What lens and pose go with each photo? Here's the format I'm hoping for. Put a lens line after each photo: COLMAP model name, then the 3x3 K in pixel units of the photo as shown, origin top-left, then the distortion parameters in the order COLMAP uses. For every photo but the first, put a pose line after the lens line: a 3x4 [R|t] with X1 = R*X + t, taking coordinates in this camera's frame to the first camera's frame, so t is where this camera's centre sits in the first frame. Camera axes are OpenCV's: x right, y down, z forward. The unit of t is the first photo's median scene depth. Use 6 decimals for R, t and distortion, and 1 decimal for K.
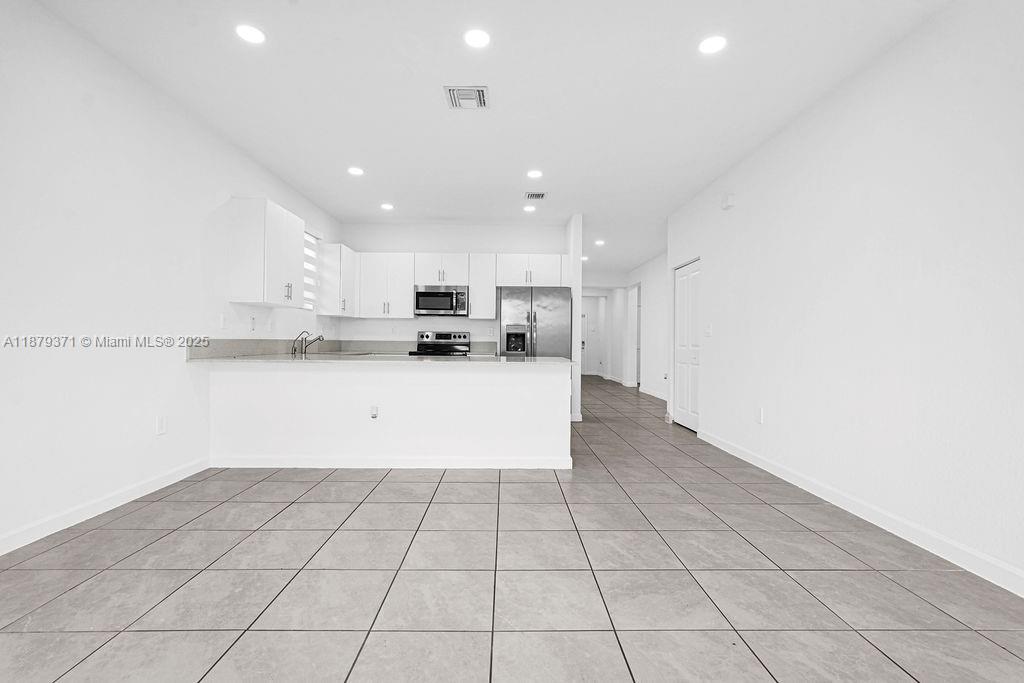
lens RADIAL K [[461.8, 0, 512.7], [0, 461.8, 343.5], [0, 0, 1]] dist [-0.014645, 0.006583]
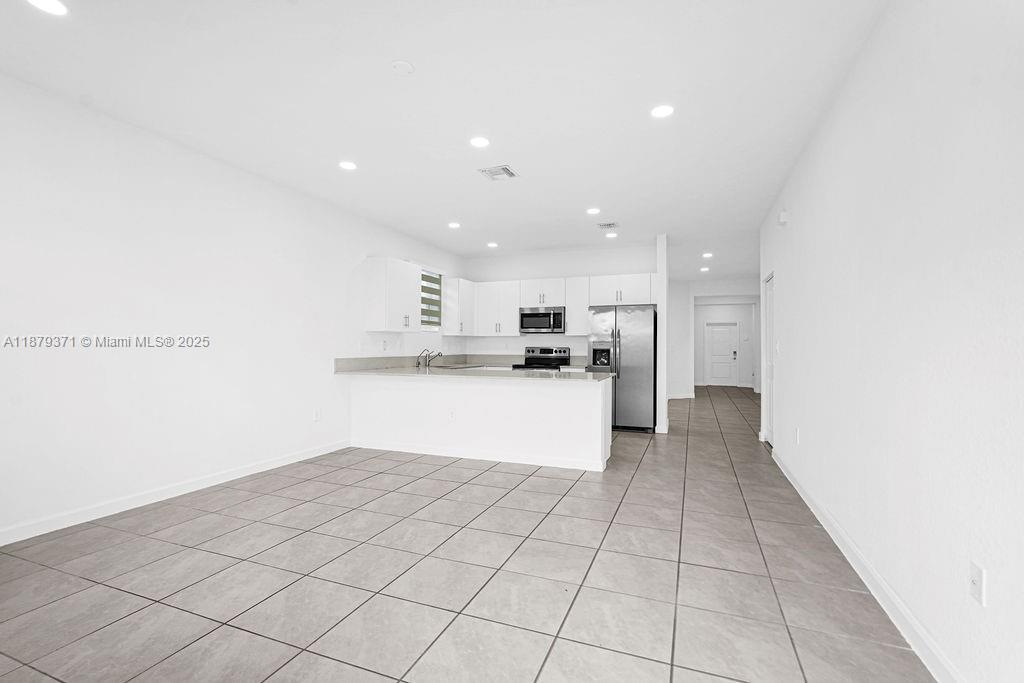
lens RADIAL K [[461.8, 0, 510.3], [0, 461.8, 343.6], [0, 0, 1]] dist [-0.014645, 0.006583]
pose [[0.923132, -0.008970, -0.384378, 0.228981], [0.003620, 0.999886, -0.014640, -0.019717], [0.384465, 0.012124, 0.923060, -0.095913]]
